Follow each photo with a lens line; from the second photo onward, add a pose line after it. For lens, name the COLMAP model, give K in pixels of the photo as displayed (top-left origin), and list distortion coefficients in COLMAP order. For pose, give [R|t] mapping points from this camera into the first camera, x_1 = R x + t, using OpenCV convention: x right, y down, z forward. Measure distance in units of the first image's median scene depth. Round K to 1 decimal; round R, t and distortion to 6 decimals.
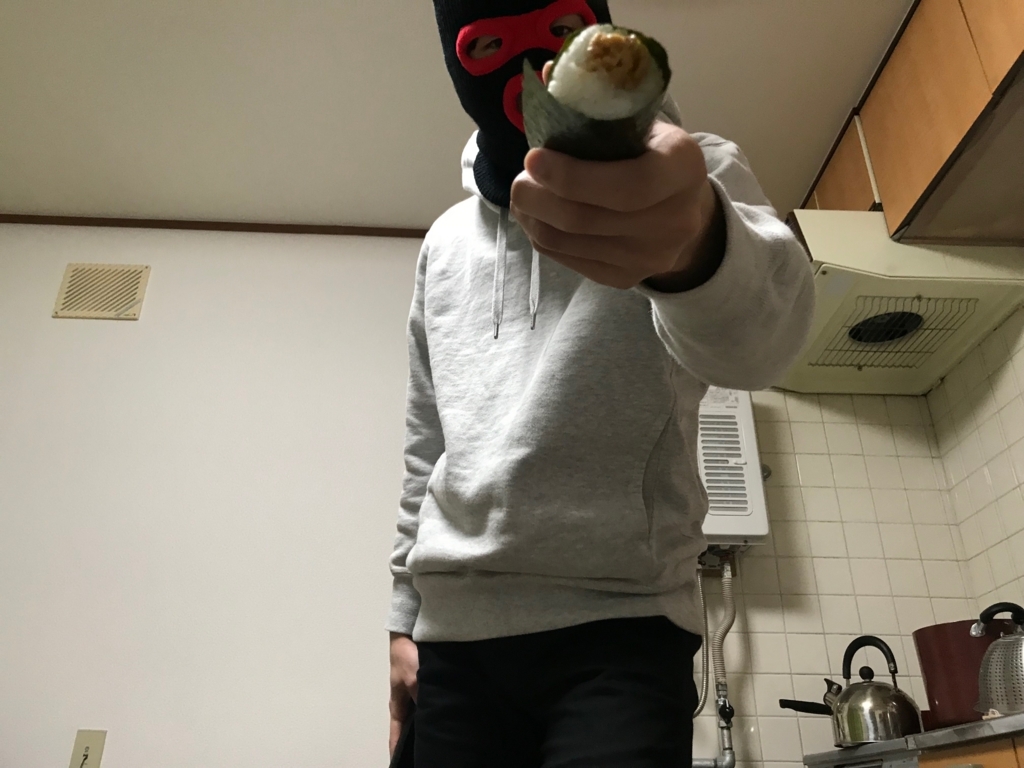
lens RADIAL K [[862.5, 0, 504.2], [0, 862.5, 371.5], [0, 0, 1]] dist [0.008091, 0.013444]
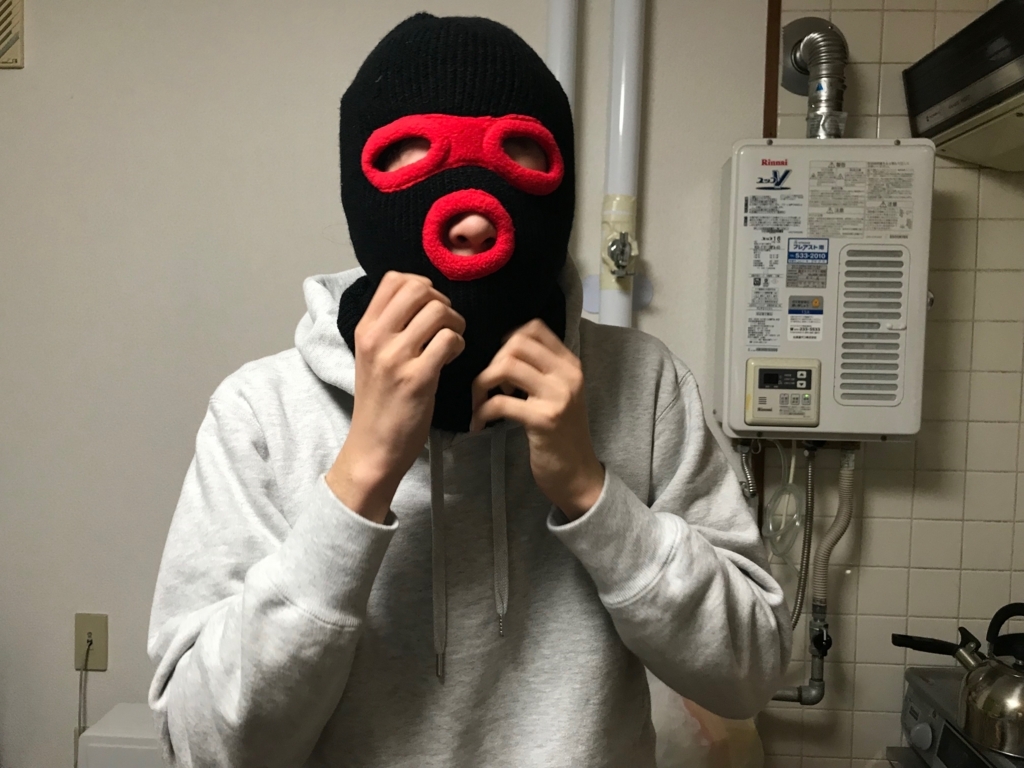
lens RADIAL K [[862.5, 0, 506.1], [0, 862.5, 384.0], [0, 0, 1]] dist [0.008091, 0.013444]
pose [[0.996573, 0.016202, -0.081110, 0.018993], [0.028289, 0.854723, 0.518312, -0.222387], [0.077724, -0.518831, 0.851336, 0.364728]]
